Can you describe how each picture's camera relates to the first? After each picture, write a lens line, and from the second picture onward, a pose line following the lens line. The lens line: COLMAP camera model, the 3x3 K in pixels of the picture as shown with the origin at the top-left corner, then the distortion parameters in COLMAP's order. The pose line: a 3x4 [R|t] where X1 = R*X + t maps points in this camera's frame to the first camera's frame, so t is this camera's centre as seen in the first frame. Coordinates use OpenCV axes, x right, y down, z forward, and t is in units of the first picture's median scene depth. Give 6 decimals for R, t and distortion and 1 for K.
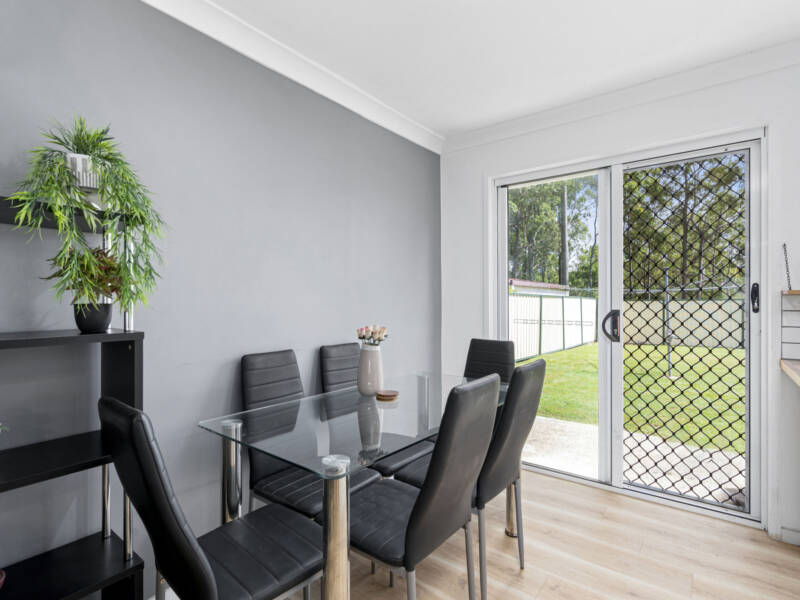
lens RADIAL K [[411.0, 0, 395.9], [0, 411.0, 296.5], [0, 0, 1]] dist [0.001000, 0.000284]
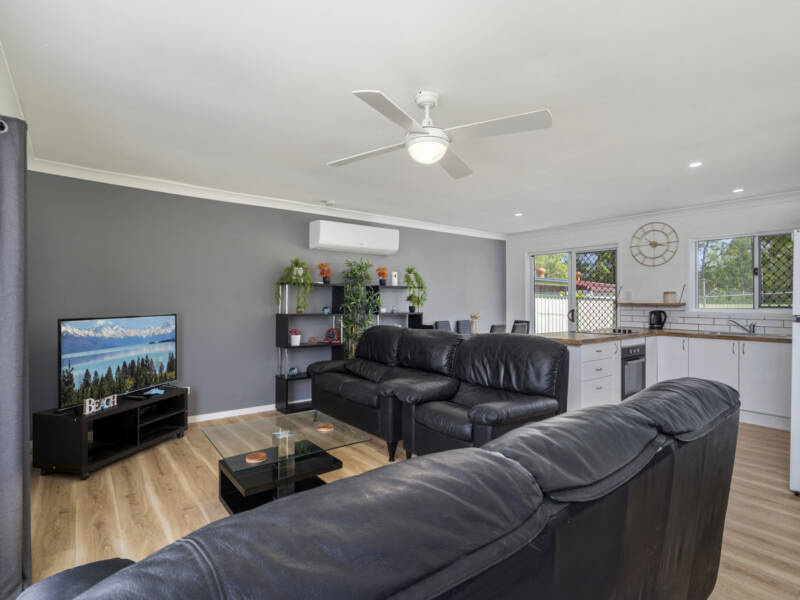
lens RADIAL K [[411.0, 0, 401.7], [0, 411.0, 299.9], [0, 0, 1]] dist [0.001000, 0.000284]
pose [[0.971662, 0.002560, -0.236362, 0.123358], [-0.002045, 0.999995, 0.002424, -0.033295], [0.236367, -0.001872, 0.971662, -1.910932]]
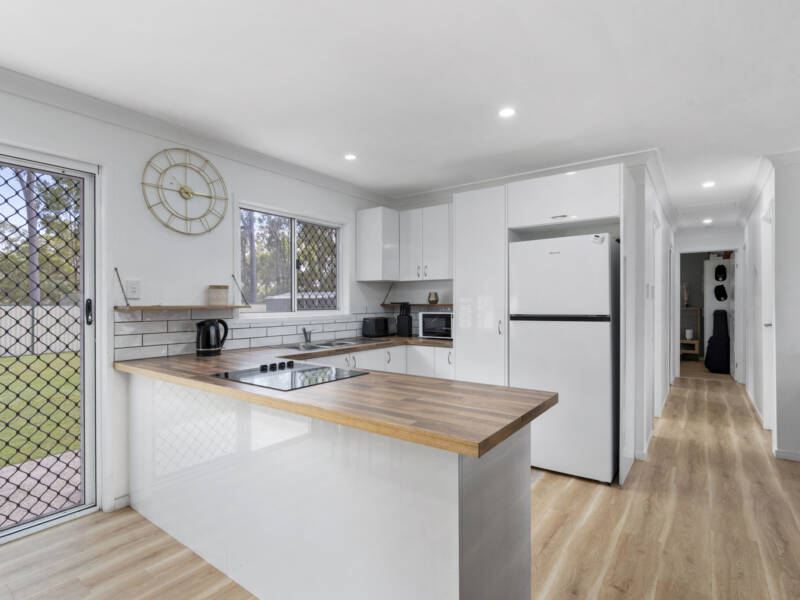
lens RADIAL K [[411.0, 0, 396.2], [0, 411.0, 301.9], [0, 0, 1]] dist [0.001000, 0.000284]
pose [[-0.003977, 0.004544, 0.999982, -0.268502], [0.002578, 0.999986, -0.004534, -0.016292], [-0.999989, 0.002560, -0.003988, 0.154202]]
